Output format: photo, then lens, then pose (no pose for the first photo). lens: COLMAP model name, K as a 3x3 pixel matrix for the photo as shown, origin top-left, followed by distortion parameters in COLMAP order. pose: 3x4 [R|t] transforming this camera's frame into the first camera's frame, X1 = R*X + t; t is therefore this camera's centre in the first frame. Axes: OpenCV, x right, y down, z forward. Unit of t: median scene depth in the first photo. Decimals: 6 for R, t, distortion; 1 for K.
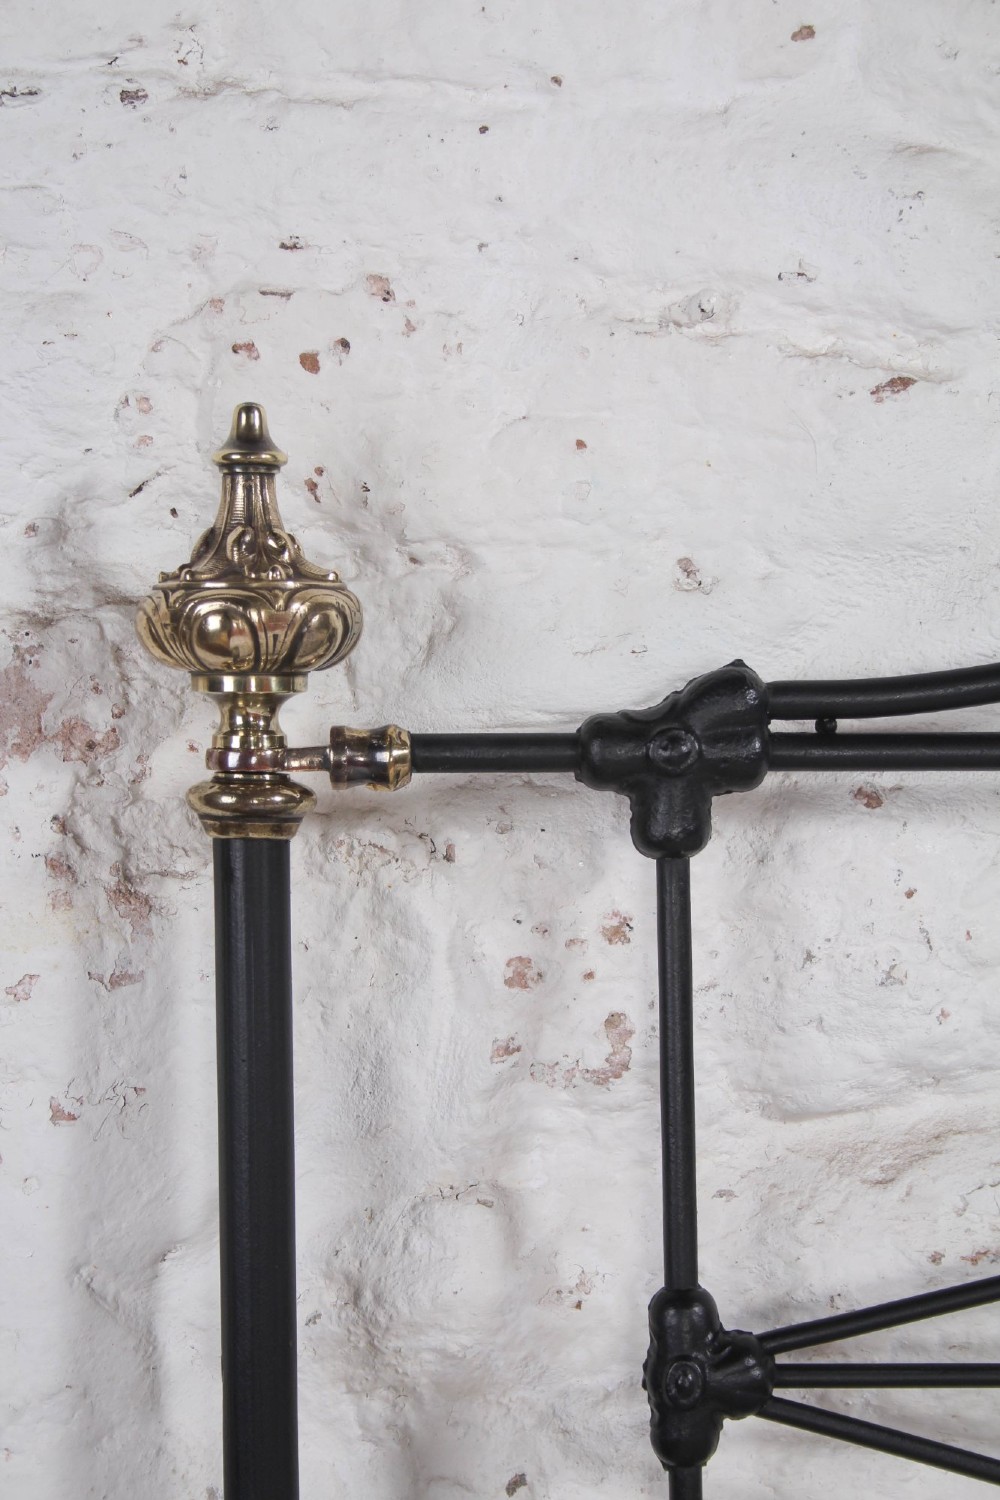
lens RADIAL K [[3154.5, 0, 496.8], [0, 3154.5, 753.5], [0, 0, 1]] dist [0.070802, 0.000000]
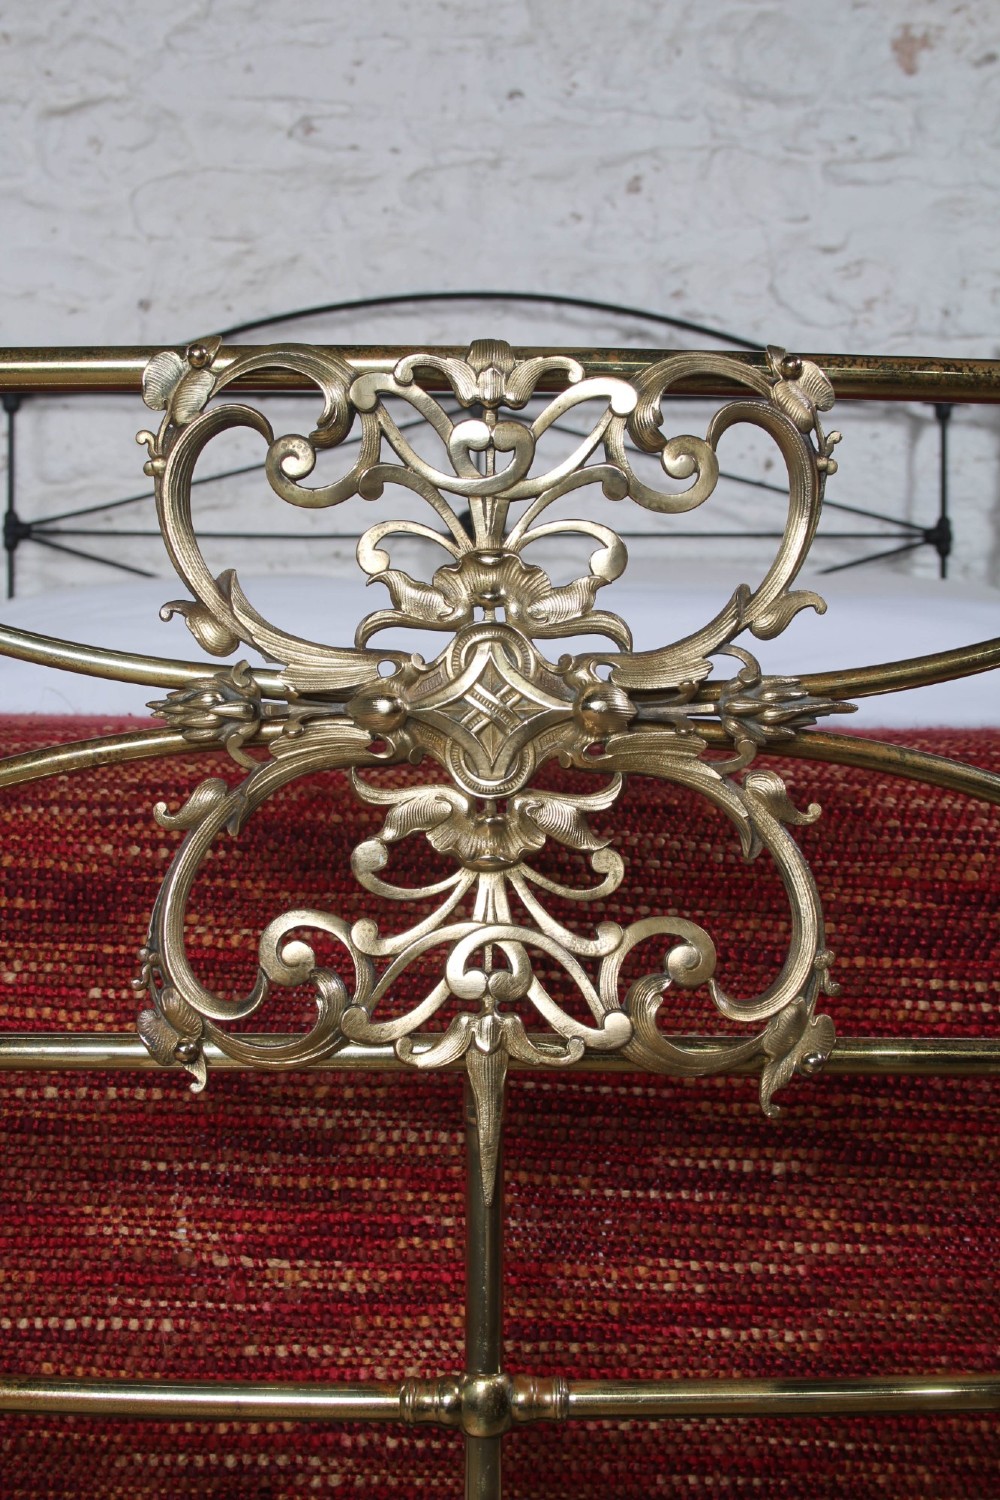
lens RADIAL K [[2421.4, 0, 491.0], [0, 2421.4, 751.7], [0, 0, 1]] dist [0.002680, 0.000000]
pose [[0.999330, 0.017091, -0.032379, 0.815773], [-0.018824, 0.998363, -0.054011, 0.653182], [0.031403, 0.054584, 0.998015, -2.250975]]
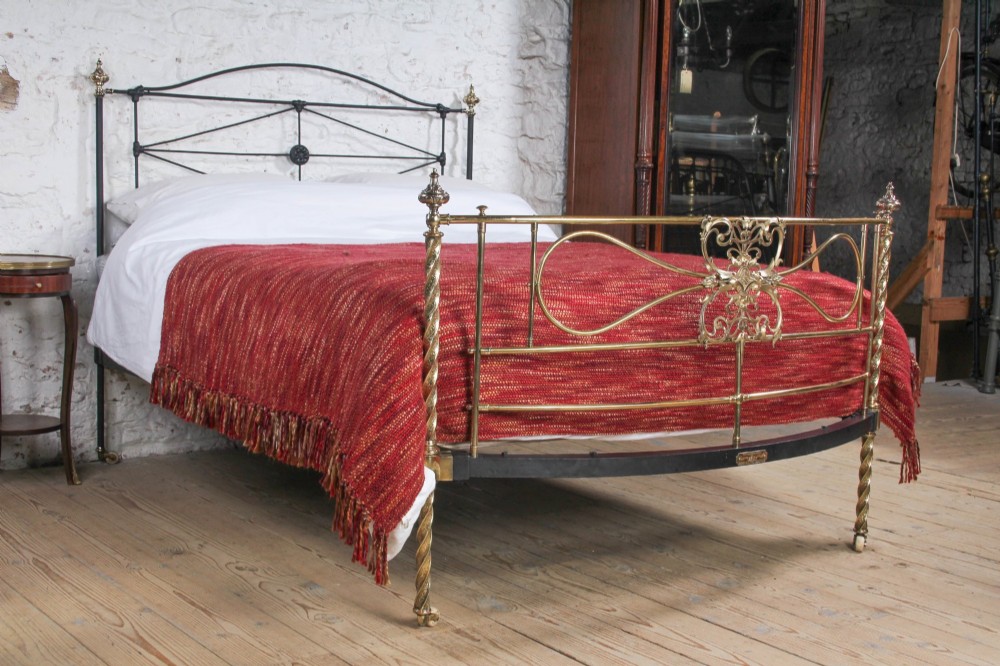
lens RADIAL K [[1403.1, 0, 474.3], [0, 1403.1, 330.5], [0, 0, 1]] dist [-0.016294, 0.000000]
pose [[0.845307, -0.025035, 0.533695, -1.545910], [-0.010430, 0.997938, 0.063333, 0.496024], [-0.534180, -0.059102, 0.843303, -3.741547]]
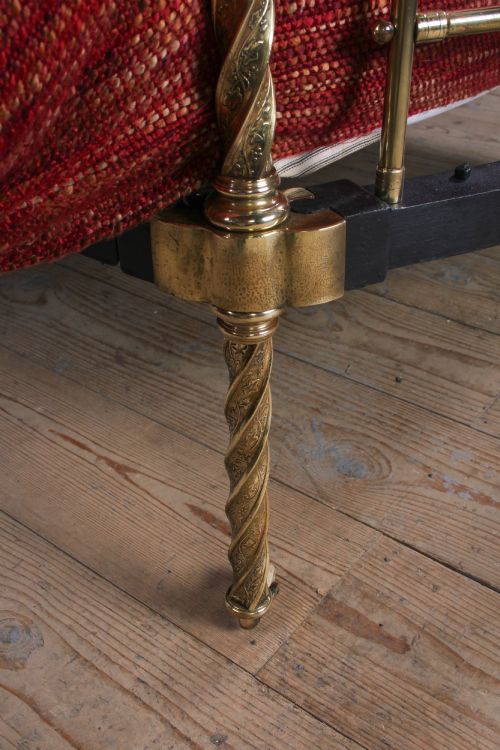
lens RADIAL K [[843.8, 0, 246.2], [0, 843.8, 378.0], [0, 0, 1]] dist [-0.066161, 0.000000]
pose [[0.652029, -0.433399, 0.622112, -0.341303], [0.051473, 0.843928, 0.533981, 0.770022], [-0.756445, -0.316149, 0.572574, -1.390803]]
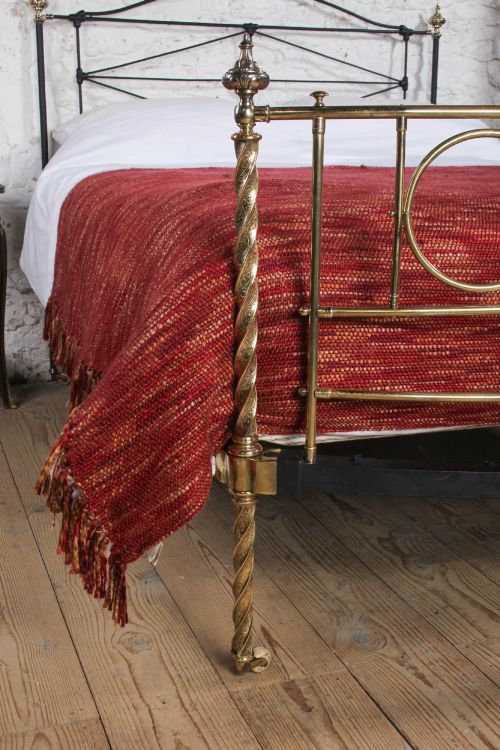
lens RADIAL K [[960.9, 0, 241.7], [0, 960.9, 369.7], [0, 0, 1]] dist [-0.041866, 0.000000]
pose [[0.956995, -0.053543, 0.285122, -0.400823], [-0.002911, 0.980998, 0.193994, 0.542649], [-0.290091, -0.186481, 0.938654, -2.466125]]
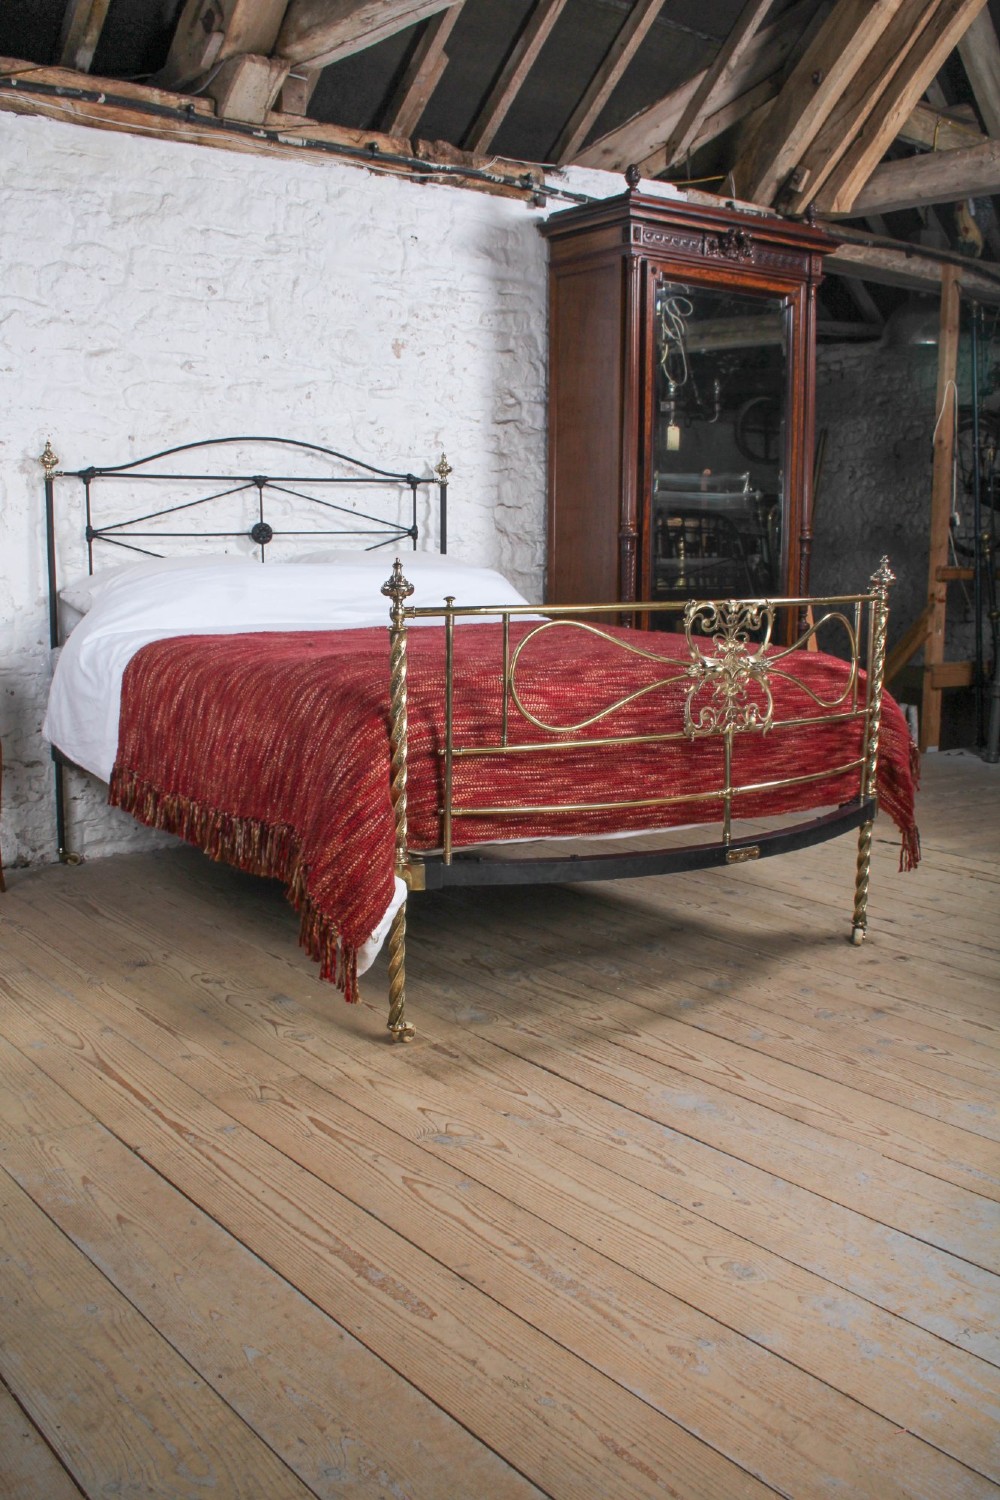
lens RADIAL K [[1470.0, 0, 460.0], [0, 1470.0, 739.7], [0, 0, 1]] dist [-0.105178, 0.000000]
pose [[0.845259, -0.061388, 0.530819, -1.479042], [0.012812, 0.995422, 0.094718, 0.424696], [-0.534203, -0.073261, 0.842176, -3.706396]]
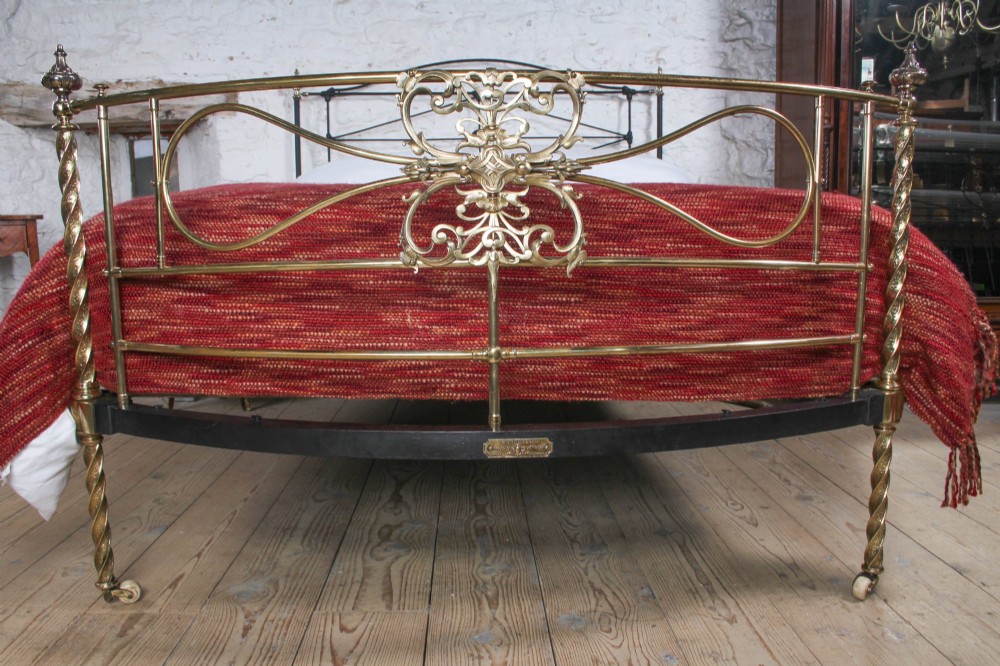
lens RADIAL K [[845.2, 0, 499.8], [0, 845.2, 332.4], [0, 0, 1]] dist [-0.144291, 0.093628]
pose [[0.999949, 0.003304, -0.009567, 0.806635], [-0.002601, 0.997360, 0.072567, 0.737145], [0.009782, -0.072539, 0.997318, -2.547345]]
